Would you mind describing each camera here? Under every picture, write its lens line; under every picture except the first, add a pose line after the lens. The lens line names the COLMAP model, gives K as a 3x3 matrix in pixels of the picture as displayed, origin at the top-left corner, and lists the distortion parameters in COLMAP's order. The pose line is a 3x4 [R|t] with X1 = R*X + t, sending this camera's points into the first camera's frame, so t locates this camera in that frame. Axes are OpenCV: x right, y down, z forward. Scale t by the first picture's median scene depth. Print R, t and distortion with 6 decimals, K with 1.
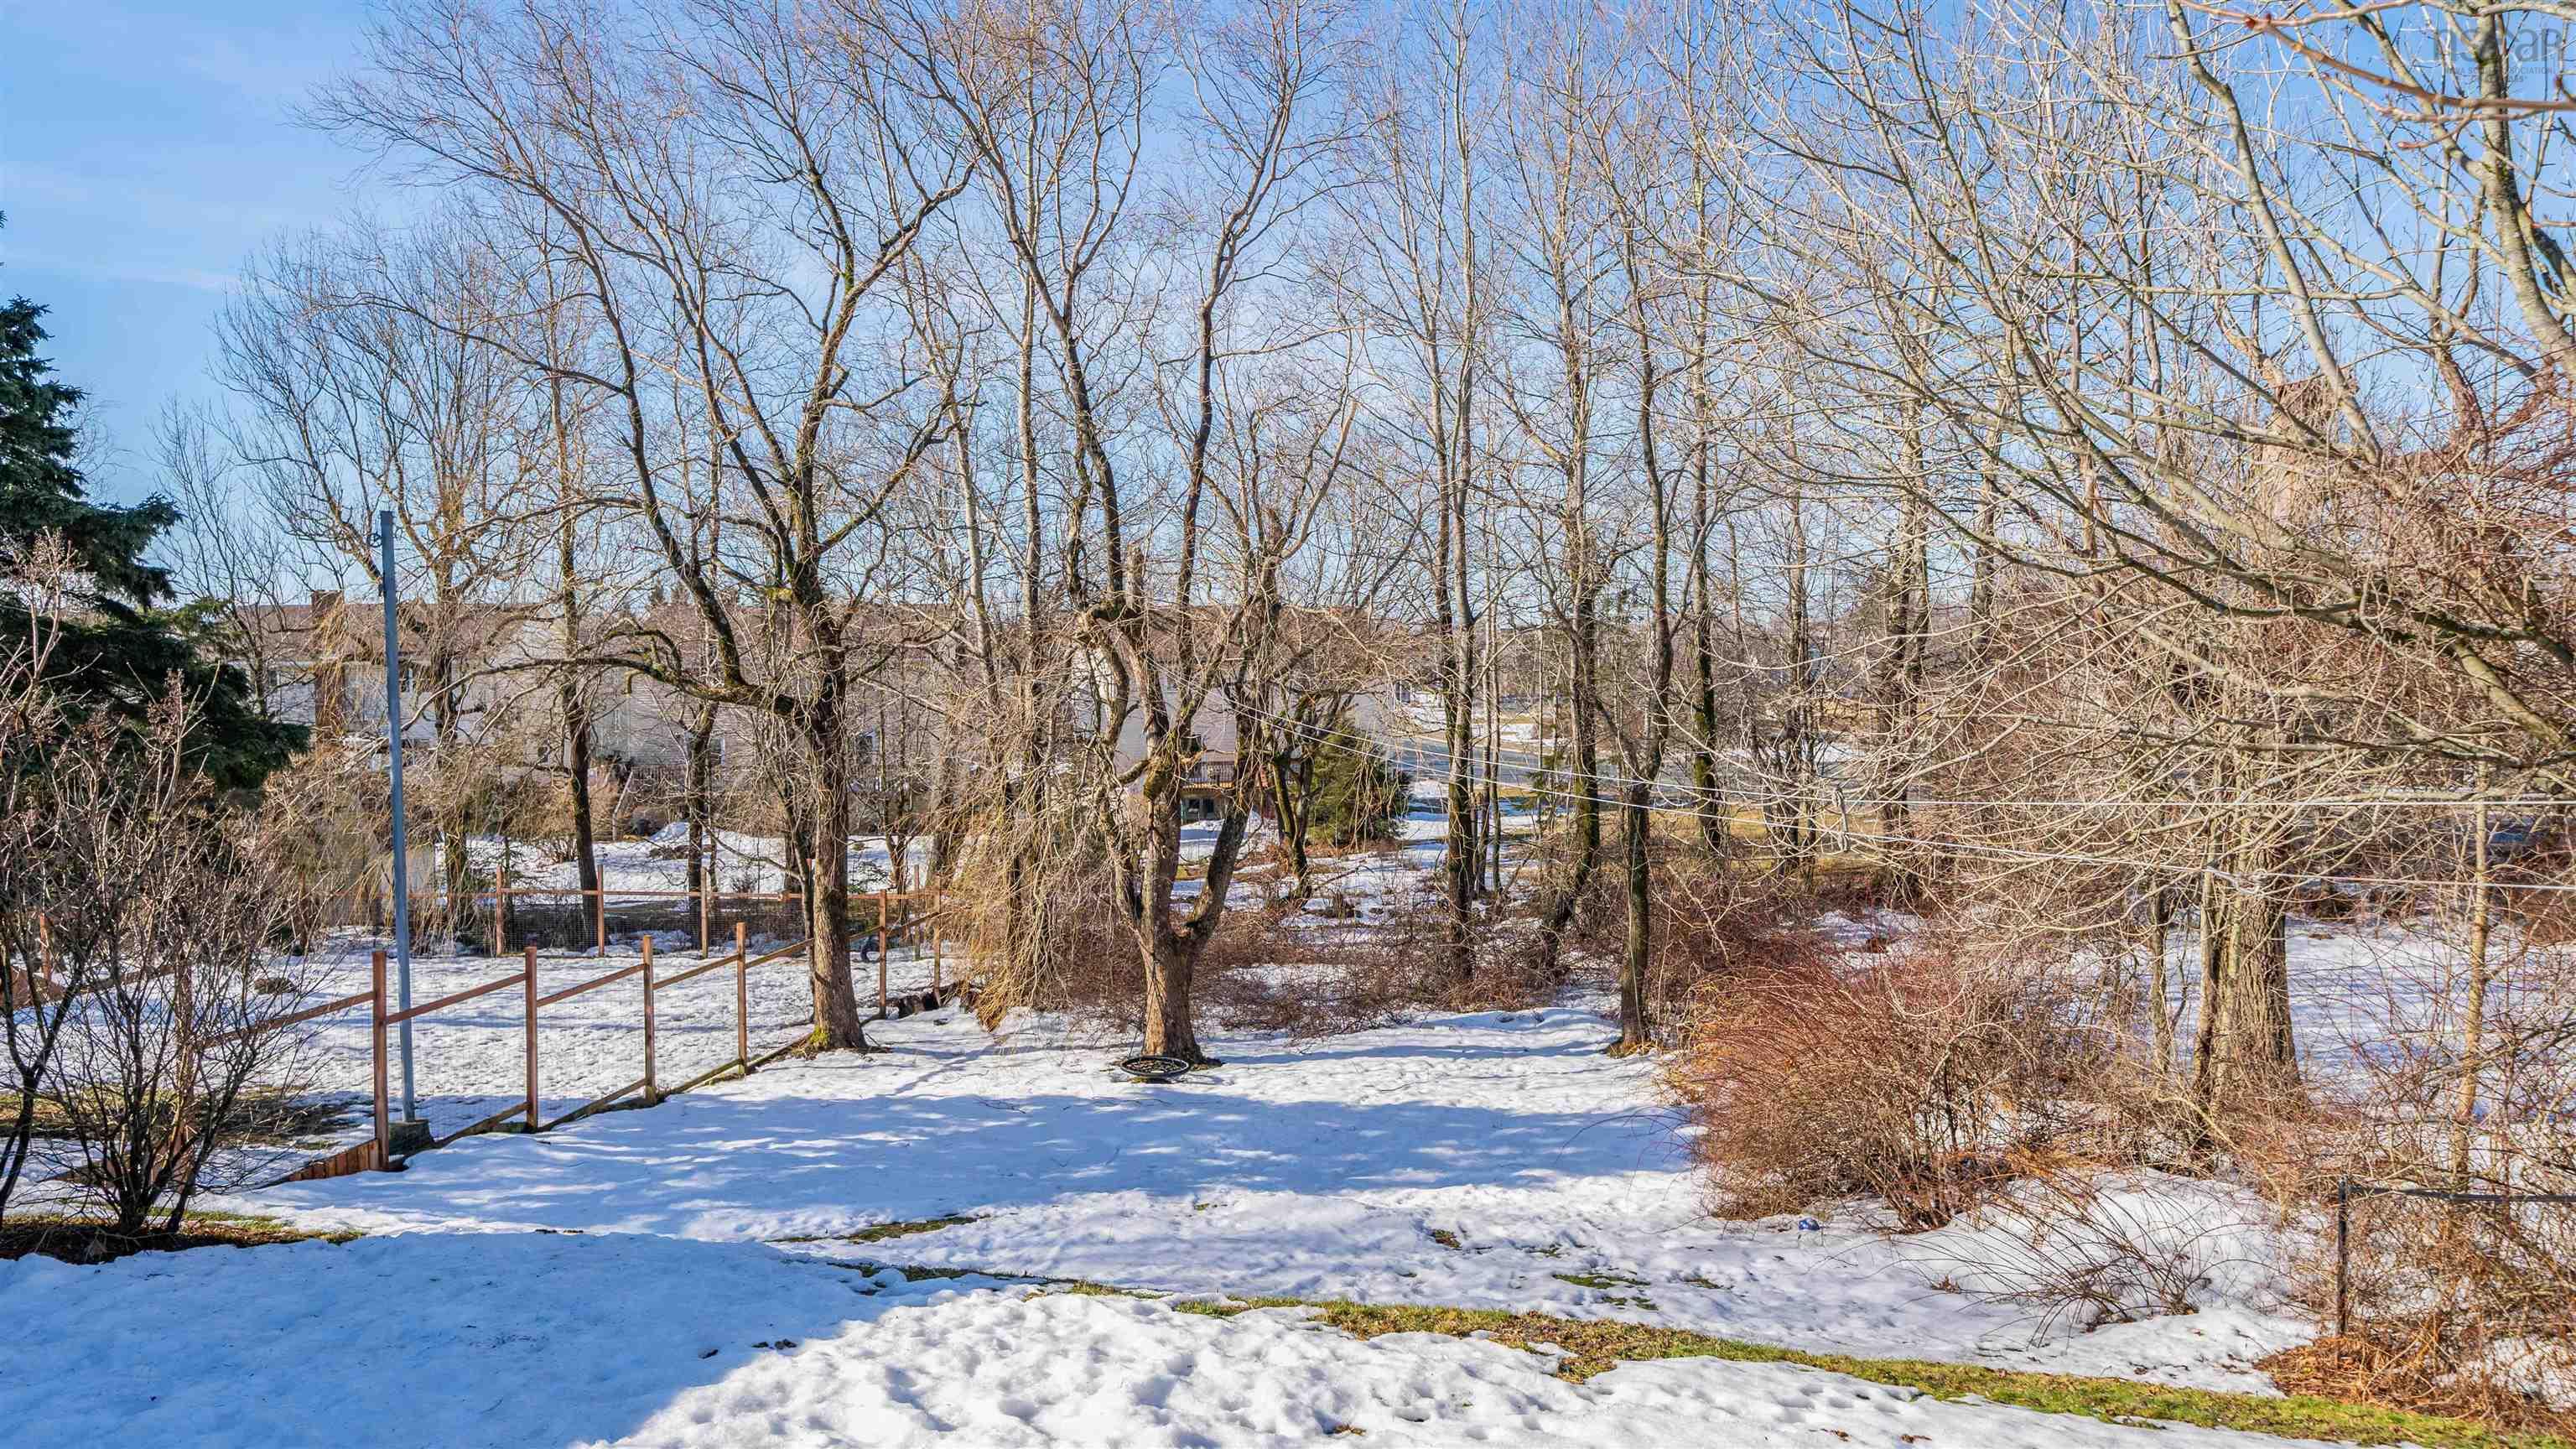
lens RADIAL K [[1737.8, 0, 1285.7], [0, 1737.8, 726.7], [0, 0, 1]] dist [0.000520, -0.000152]
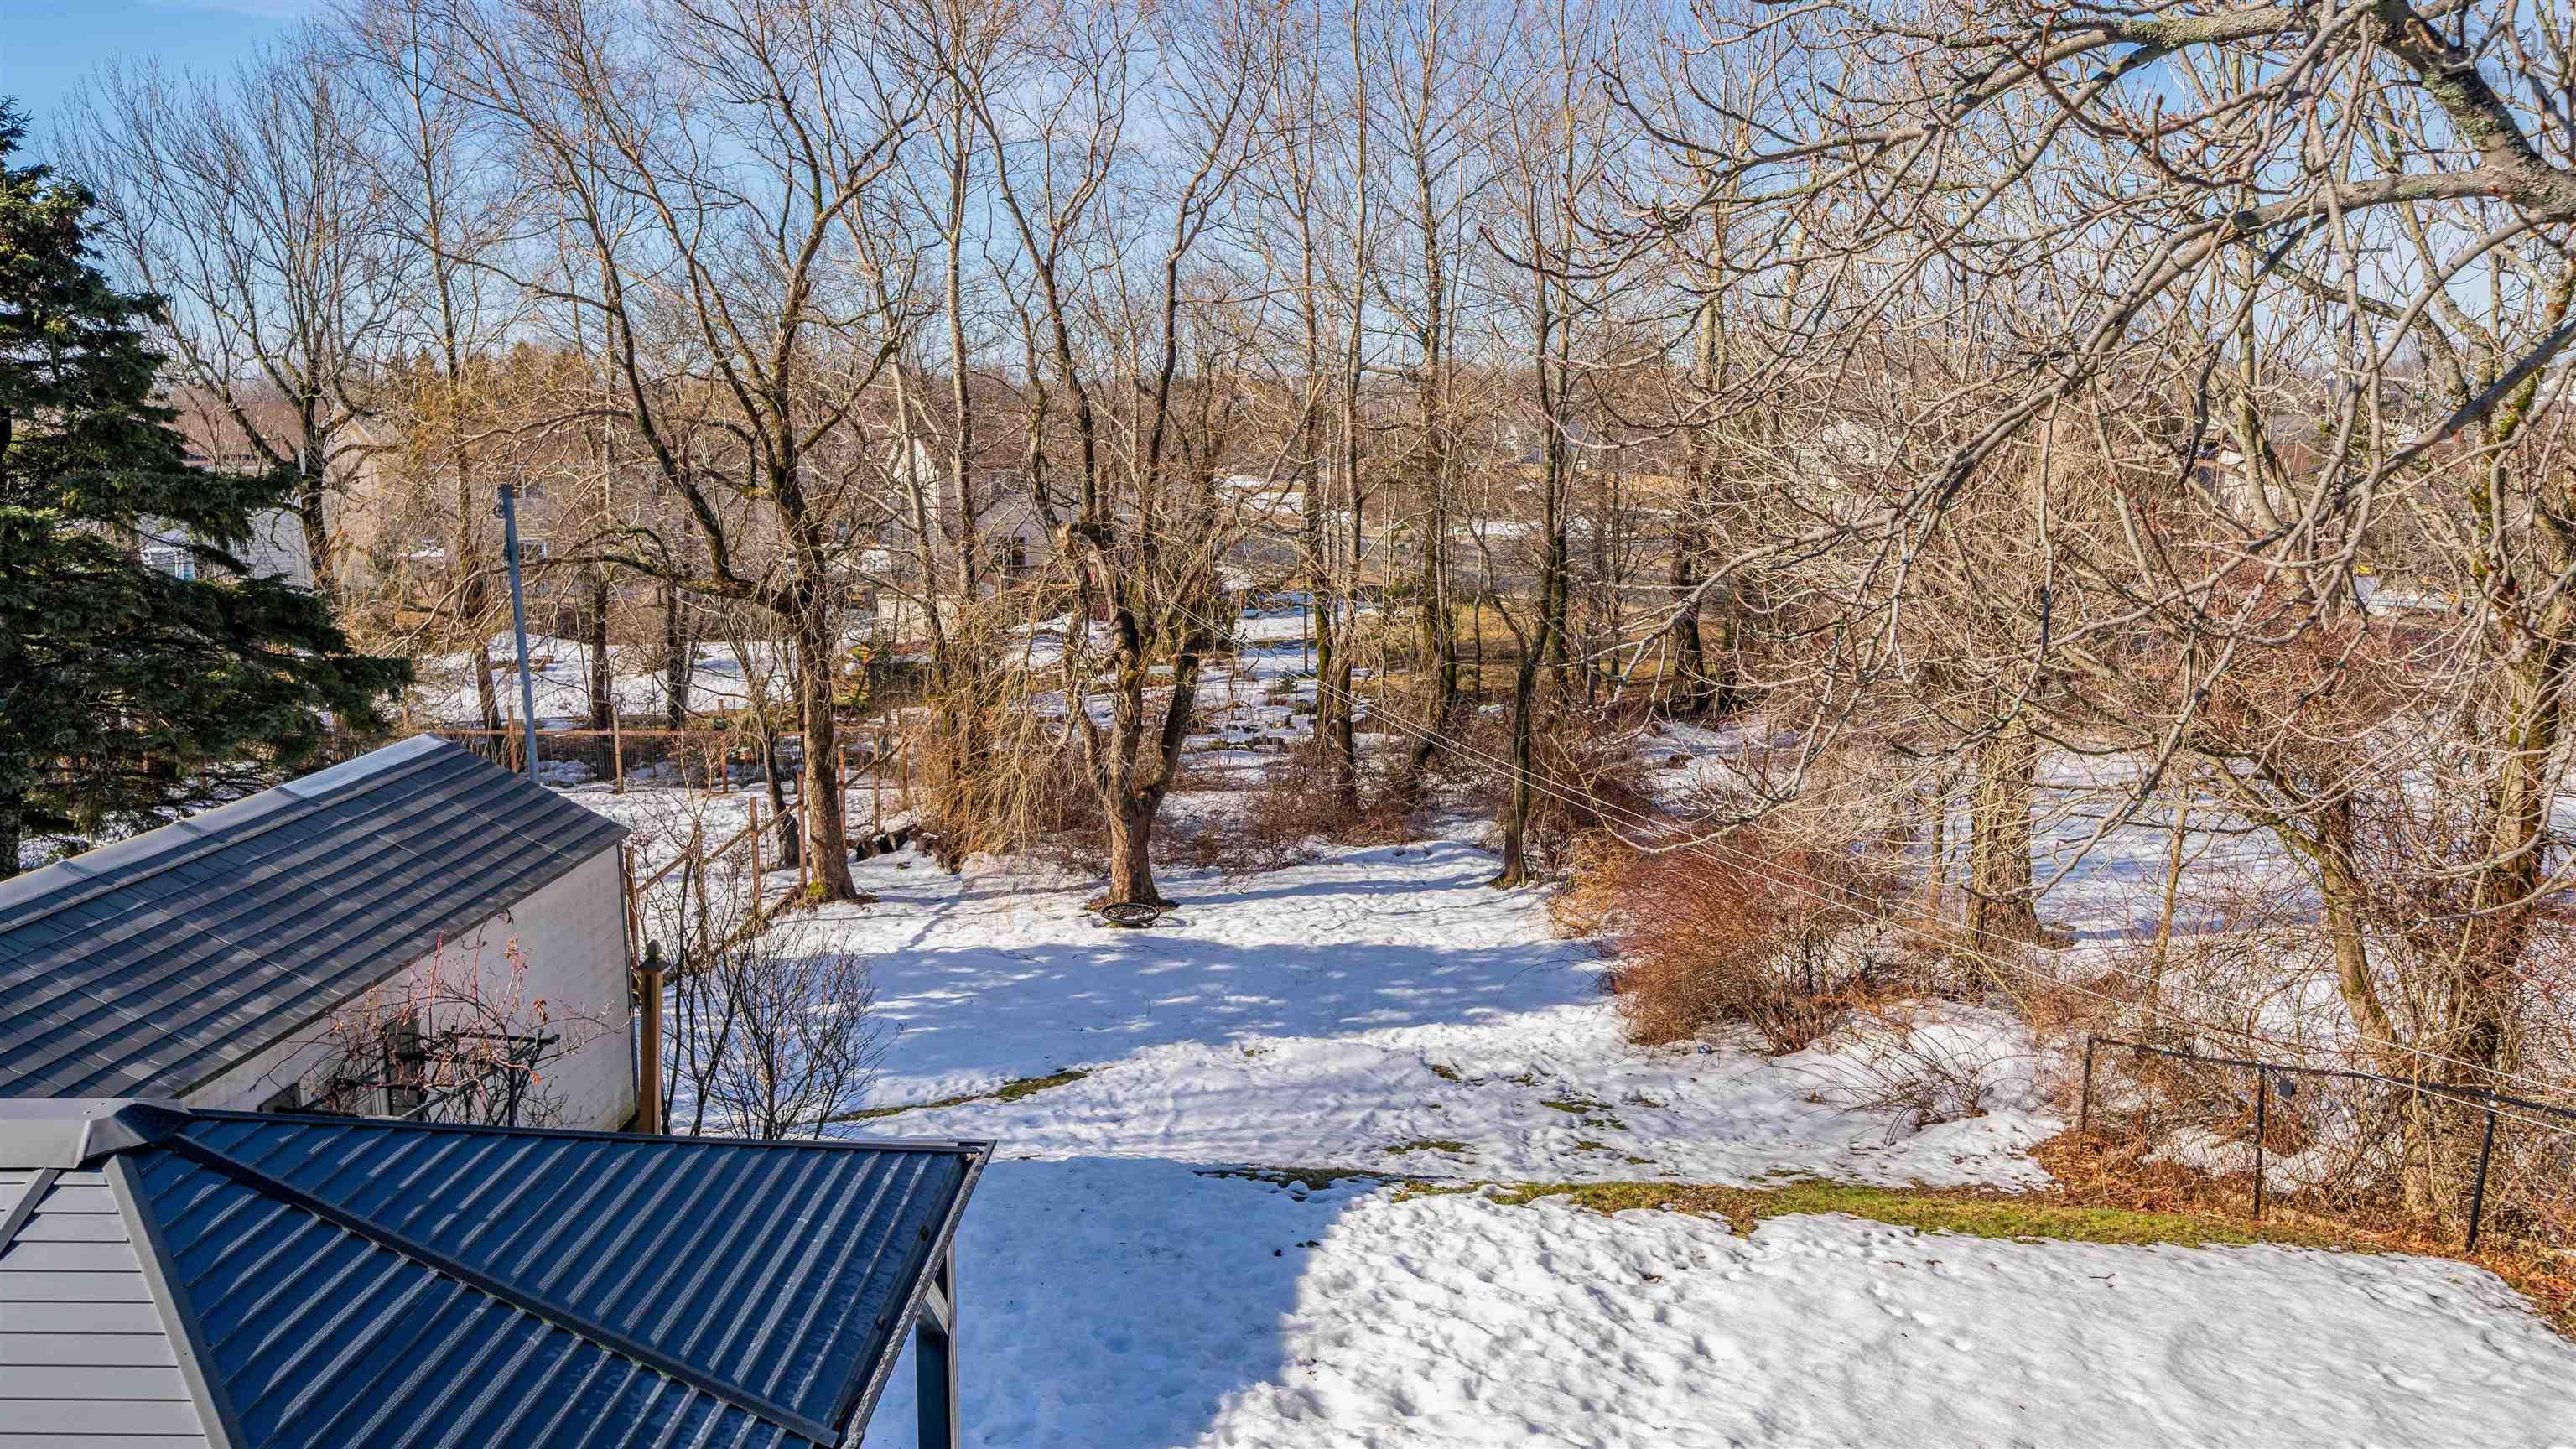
lens RADIAL K [[1737.8, 0, 1285.7], [0, 1737.8, 726.7], [0, 0, 1]] dist [0.000520, -0.000152]
pose [[0.989182, -0.017546, 0.145641, -0.133156], [-0.003852, 0.989372, 0.145355, -0.097844], [-0.146643, -0.144343, 0.978601, -0.149278]]
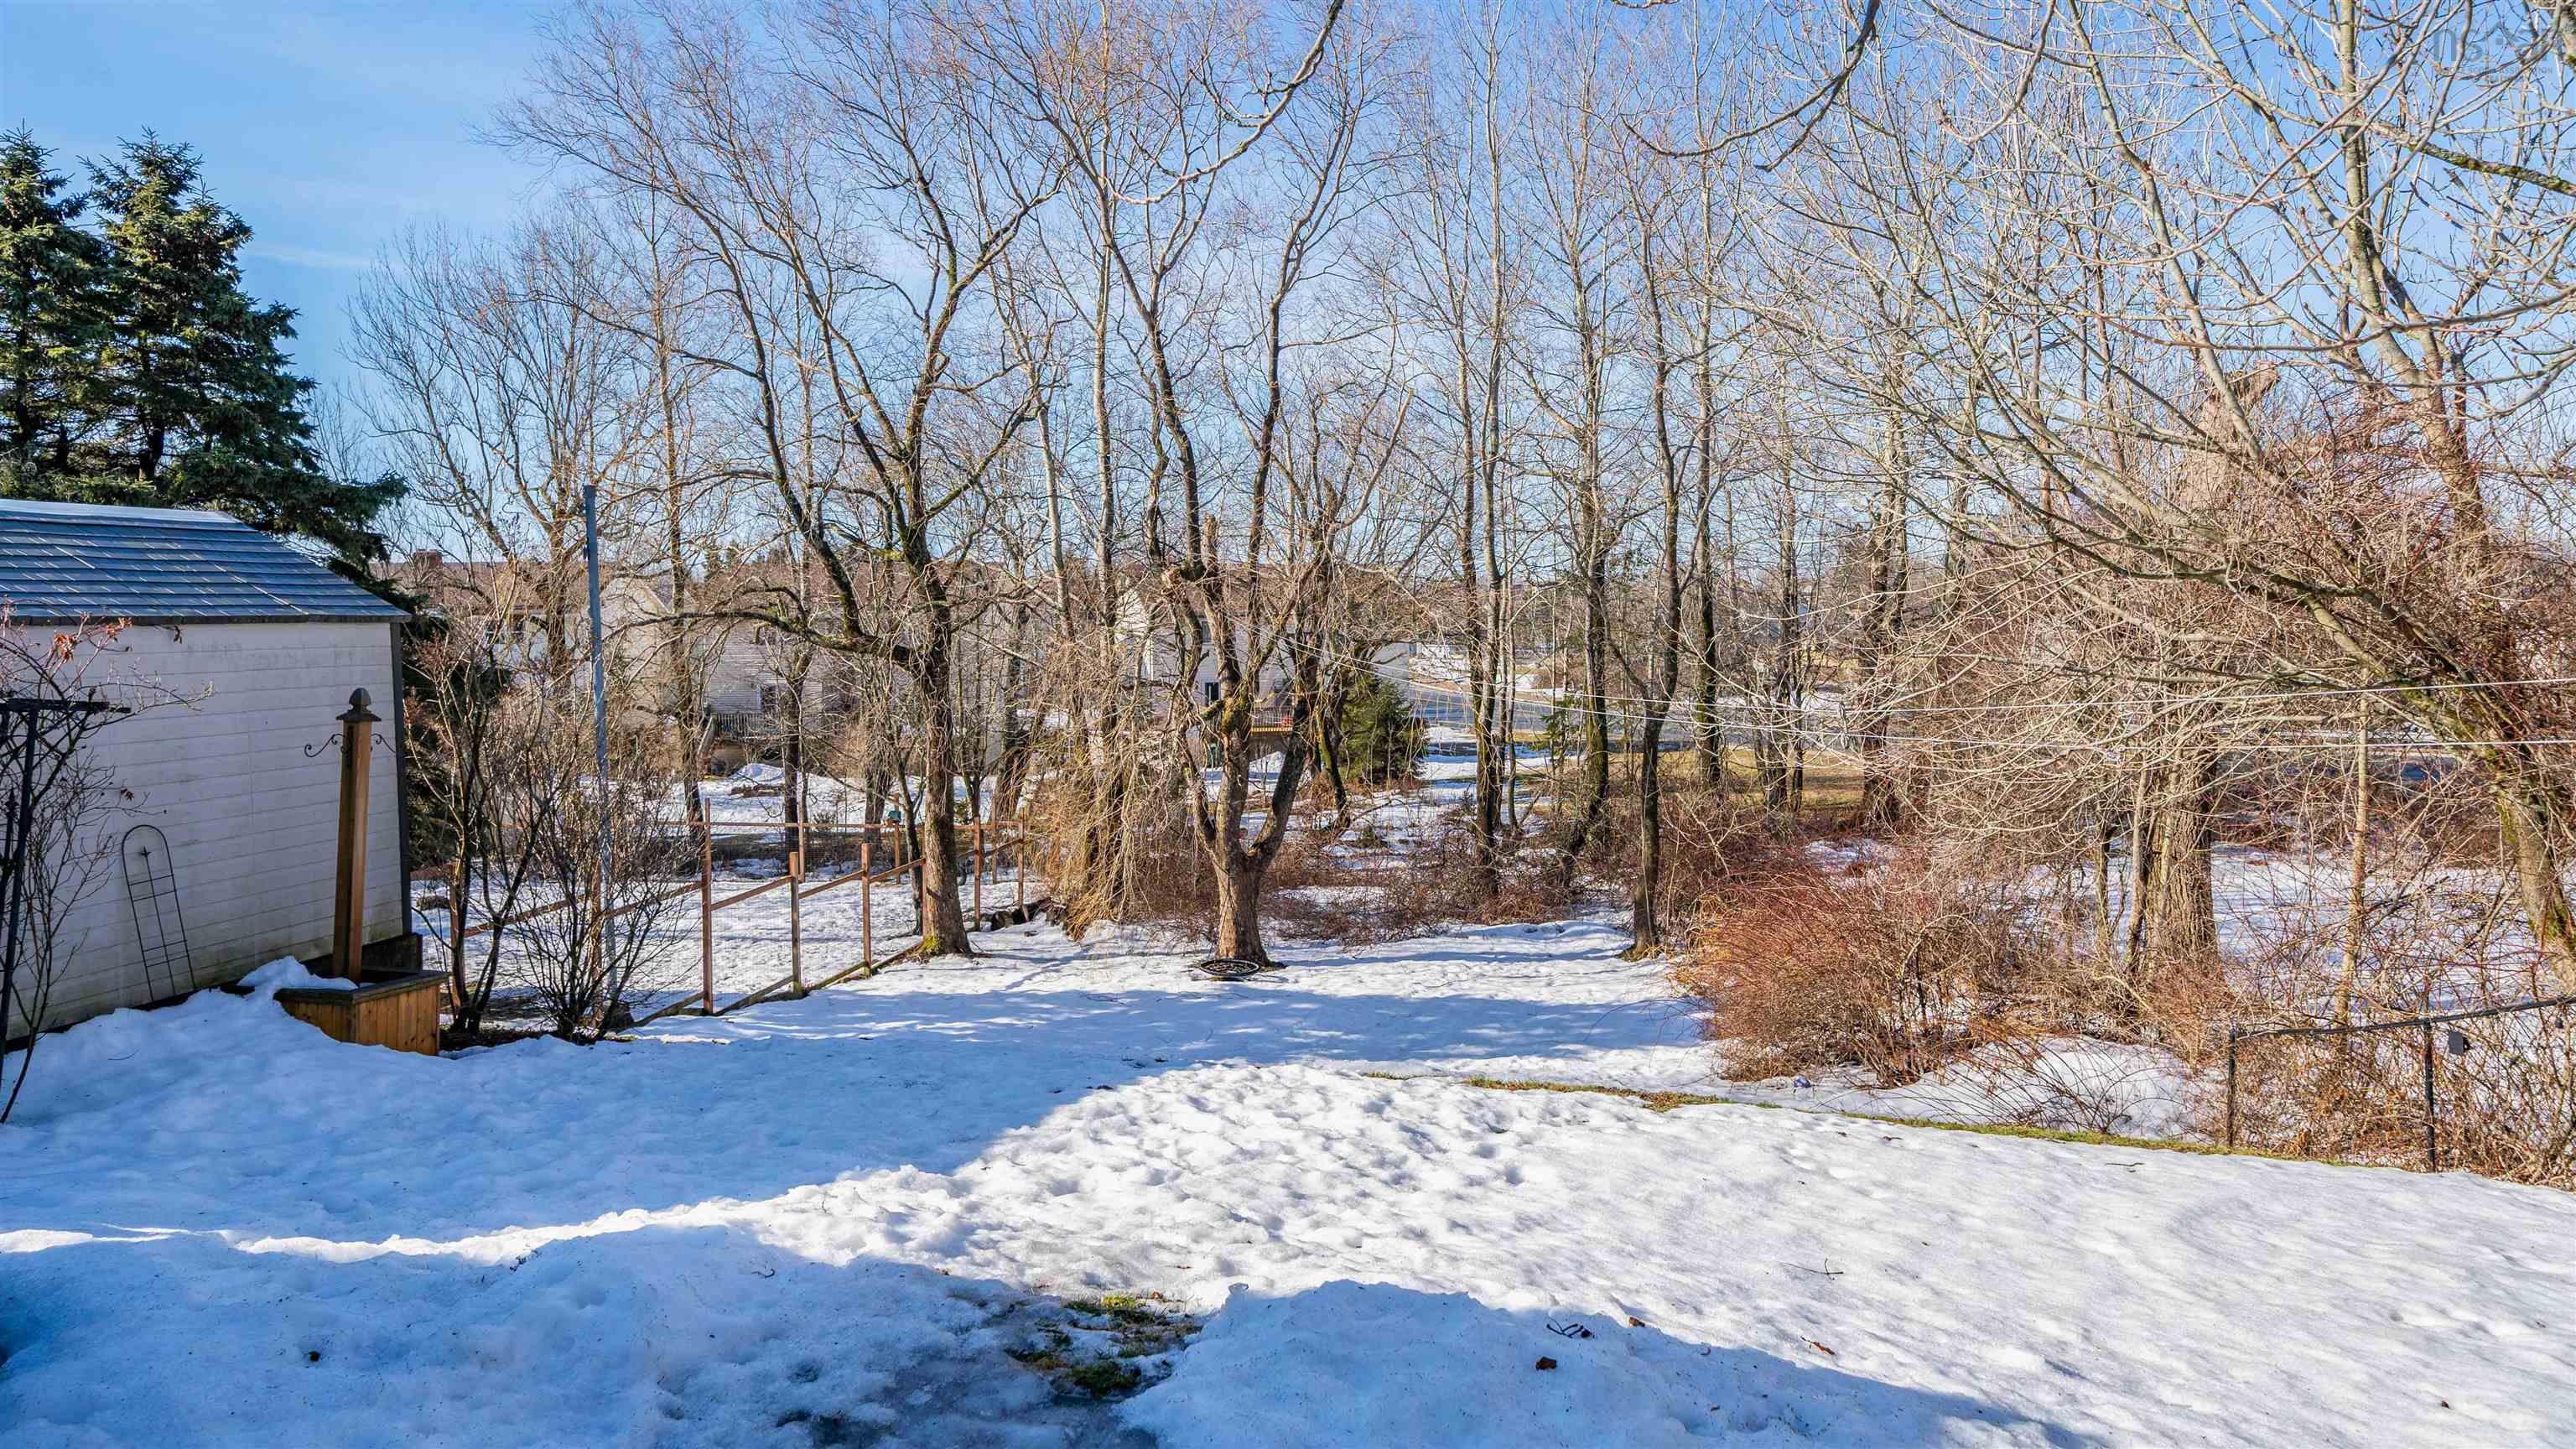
lens RADIAL K [[1653.6, 0, 1288.0], [0, 1653.6, 724.5], [0, 0, 1]] dist [0.001238, 0.000292]
pose [[0.999995, 0.000230, -0.003108, -0.031501], [-0.000144, 0.999612, 0.027853, 0.004094], [0.003113, -0.027853, 0.999607, -0.084828]]
